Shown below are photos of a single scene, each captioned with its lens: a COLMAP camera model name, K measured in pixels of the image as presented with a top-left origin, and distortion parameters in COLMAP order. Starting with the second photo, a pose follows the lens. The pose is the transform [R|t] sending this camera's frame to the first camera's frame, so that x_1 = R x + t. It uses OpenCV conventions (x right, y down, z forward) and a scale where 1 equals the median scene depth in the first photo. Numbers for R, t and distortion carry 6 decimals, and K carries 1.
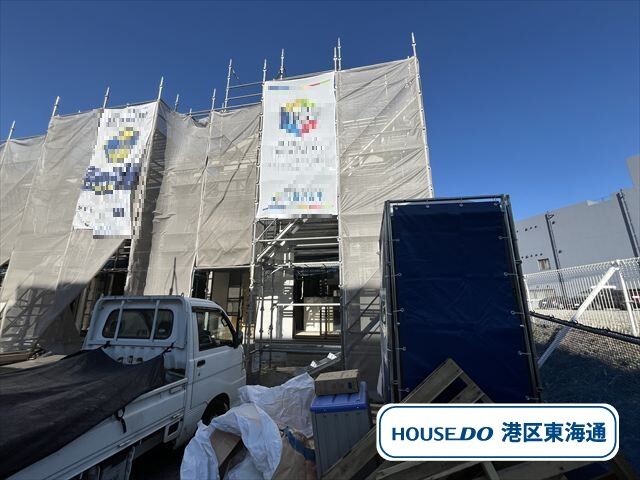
lens RADIAL K [[262.7, 0, 320.0], [0, 262.7, 240.0], [0, 0, 1]] dist [-0.000485, -0.000027]
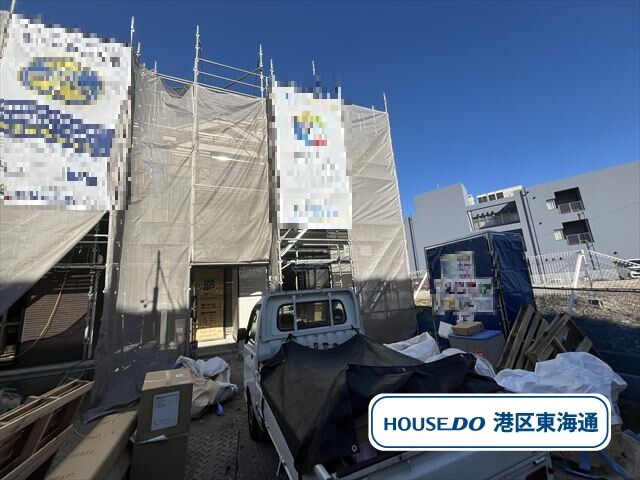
lens RADIAL K [[262.7, 0, 320.0], [0, 262.7, 240.0], [0, 0, 1]] dist [-0.000485, -0.000027]
pose [[0.824252, 0.059030, 0.563138, -0.642422], [-0.067472, 0.997704, -0.005824, 0.003312], [-0.562188, -0.033196, 0.826343, 0.034941]]
